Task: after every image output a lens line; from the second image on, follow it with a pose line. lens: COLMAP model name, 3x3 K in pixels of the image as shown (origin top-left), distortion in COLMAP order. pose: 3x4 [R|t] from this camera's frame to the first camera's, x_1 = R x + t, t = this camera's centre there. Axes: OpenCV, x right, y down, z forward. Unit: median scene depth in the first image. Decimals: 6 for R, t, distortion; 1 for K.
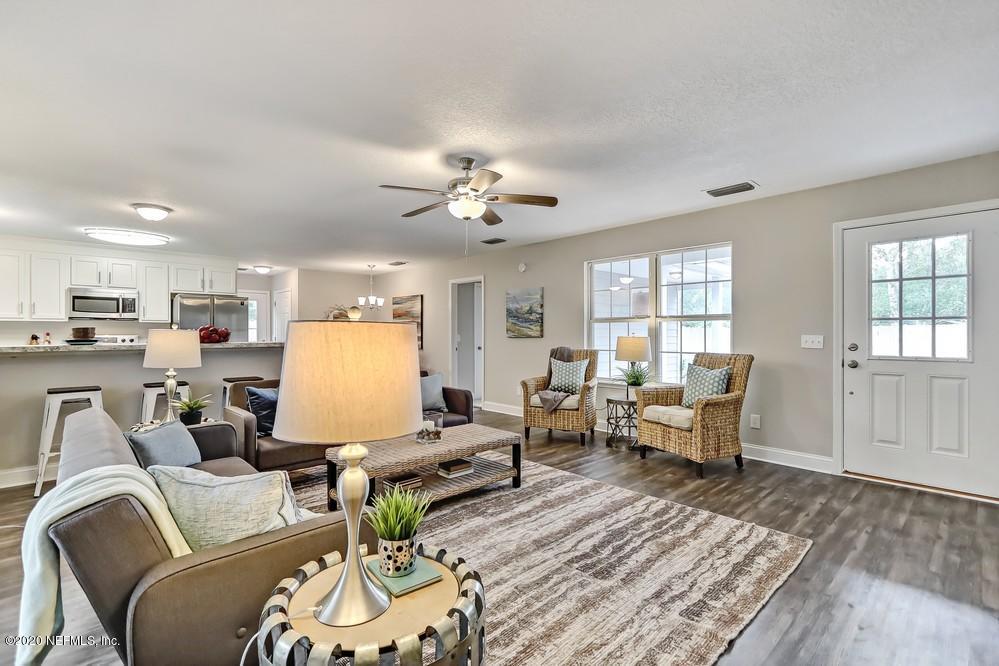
lens RADIAL K [[456.8, 0, 489.3], [0, 456.8, 334.5], [0, 0, 1]] dist [0.002423, 0.000127]
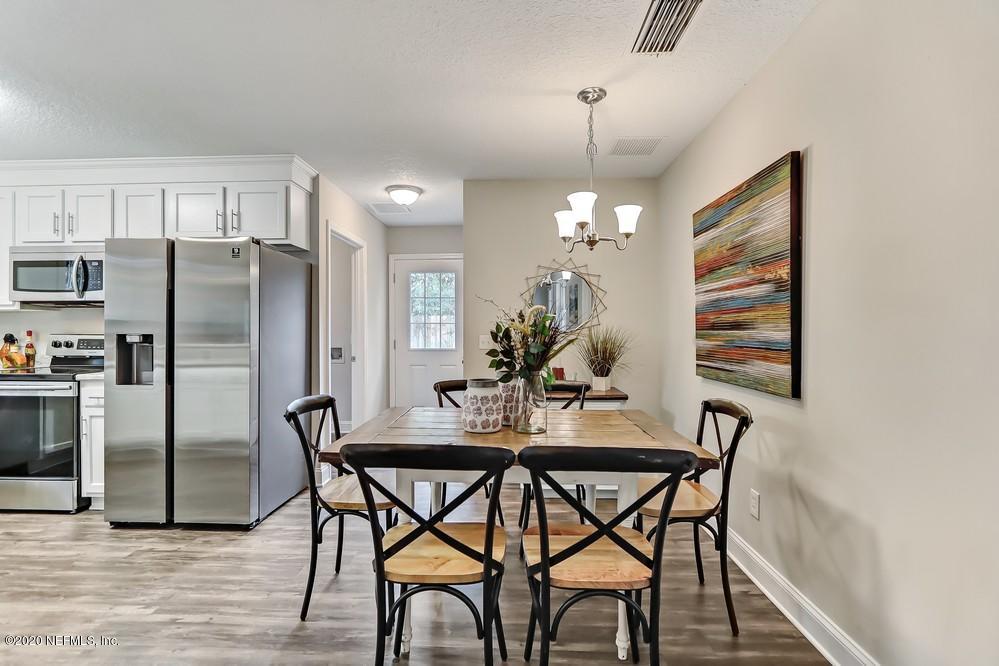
lens RADIAL K [[462.8, 0, 494.4], [0, 462.8, 334.7], [0, 0, 1]] dist [-0.005283, 0.000786]
pose [[0.713065, 0.000986, -0.701097, -0.226246], [0.001712, 0.999994, 0.003147, 0.000525], [0.701095, -0.003444, 0.713059, 1.770355]]
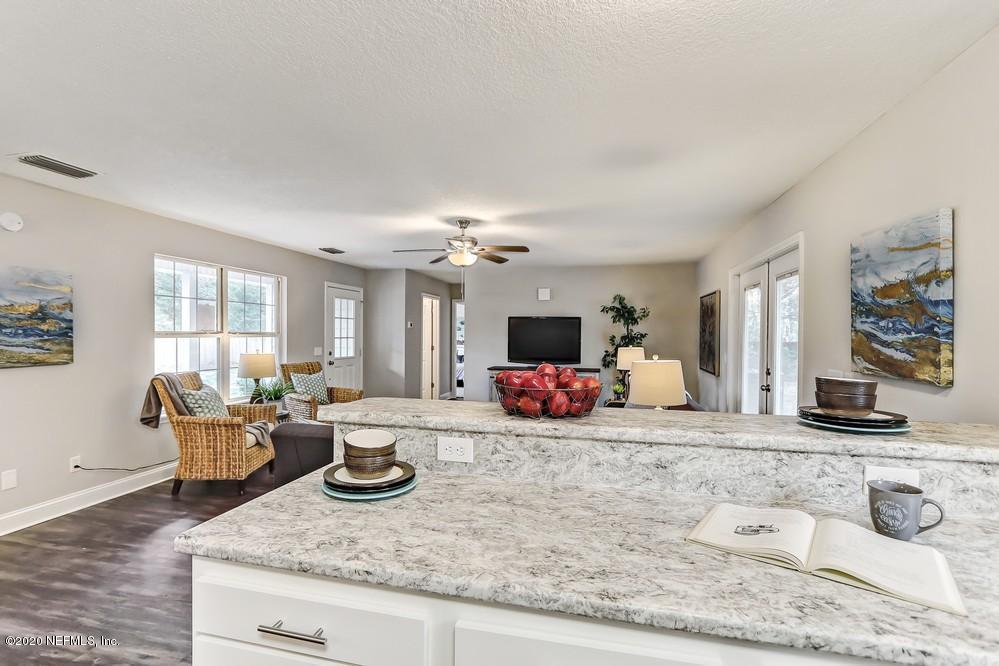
lens RADIAL K [[462.8, 0, 494.4], [0, 462.8, 334.7], [0, 0, 1]] dist [-0.005283, 0.000786]
pose [[-0.559409, -0.004405, 0.828880, -1.134776], [-0.003792, 0.999989, 0.002755, -0.056805], [-0.828883, -0.001602, -0.559419, 1.572108]]
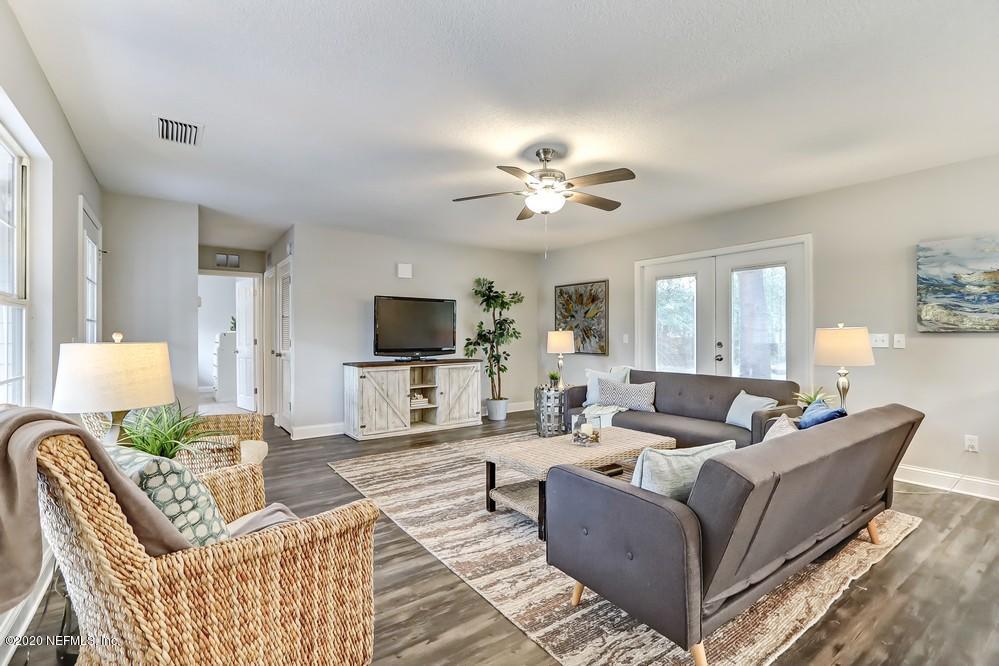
lens RADIAL K [[459.3, 0, 494.6], [0, 459.3, 334.1], [0, 0, 1]] dist [-0.004452, 0.000675]
pose [[-0.993318, 0.004540, 0.115317, -0.049185], [0.004644, 0.999989, 0.000637, -0.001626], [-0.115312, 0.001169, -0.993329, 1.849412]]
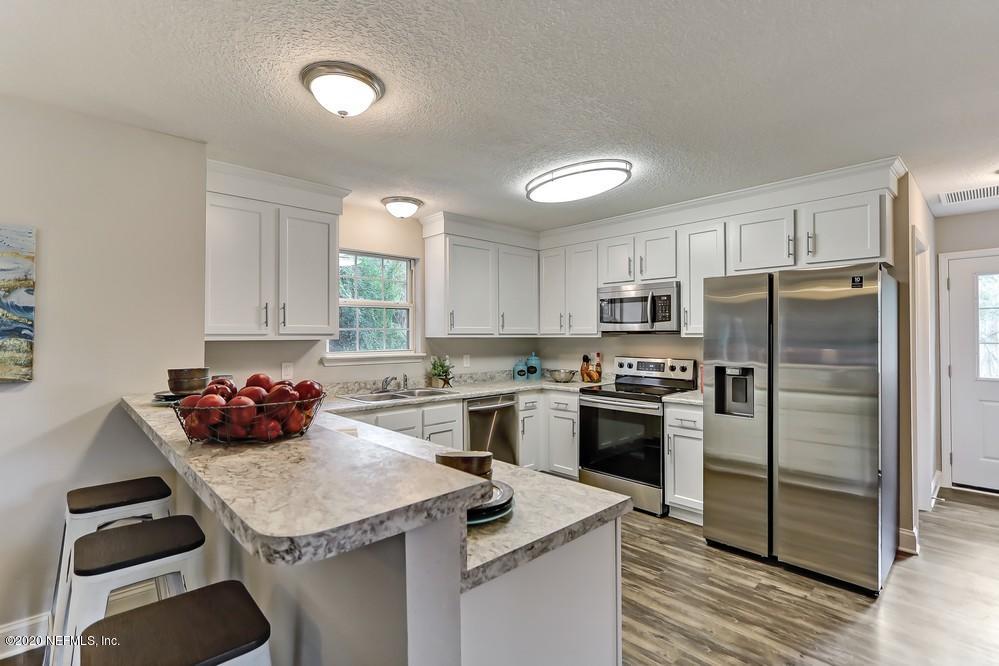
lens RADIAL K [[462.8, 0, 494.4], [0, 462.8, 334.7], [0, 0, 1]] dist [-0.005283, 0.000786]
pose [[0.015585, -0.001975, -0.999877, -0.397844], [0.002846, 0.999994, -0.001931, -0.056767], [0.999875, -0.002815, 0.015590, 1.458924]]
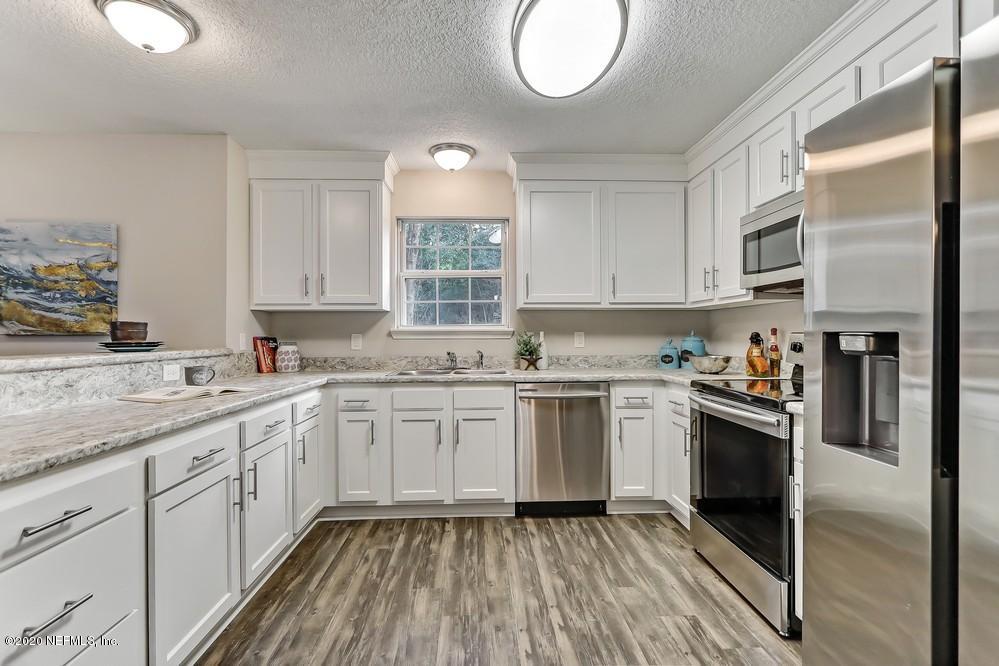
lens RADIAL K [[458.1, 0, 499.5], [0, 458.1, 333.0], [0, 0, 1]] dist [-0.007743, -0.000345]
pose [[-0.637862, 0.000944, -0.770150, -0.807883], [0.004459, 0.999987, -0.002468, 0.001067], [0.770138, -0.005009, -0.637857, 1.913649]]
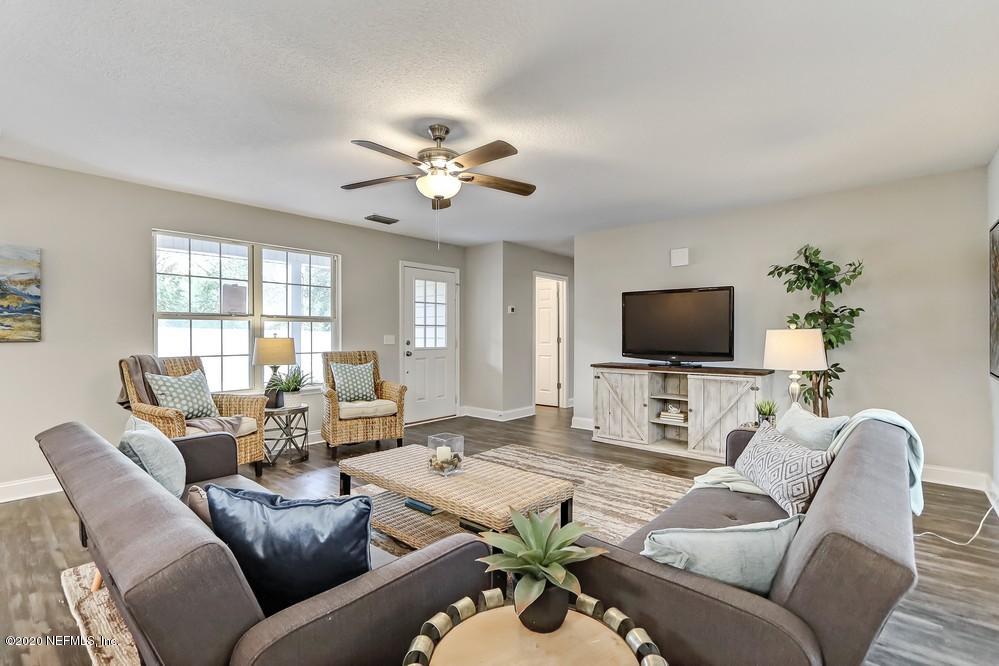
lens RADIAL K [[459.3, 0, 494.6], [0, 459.3, 334.1], [0, 0, 1]] dist [-0.004452, 0.000675]
pose [[-0.111645, 0.000776, 0.993748, -0.851662], [0.002121, 0.999998, -0.000543, -0.001076], [-0.993746, 0.002047, -0.111646, 0.934726]]
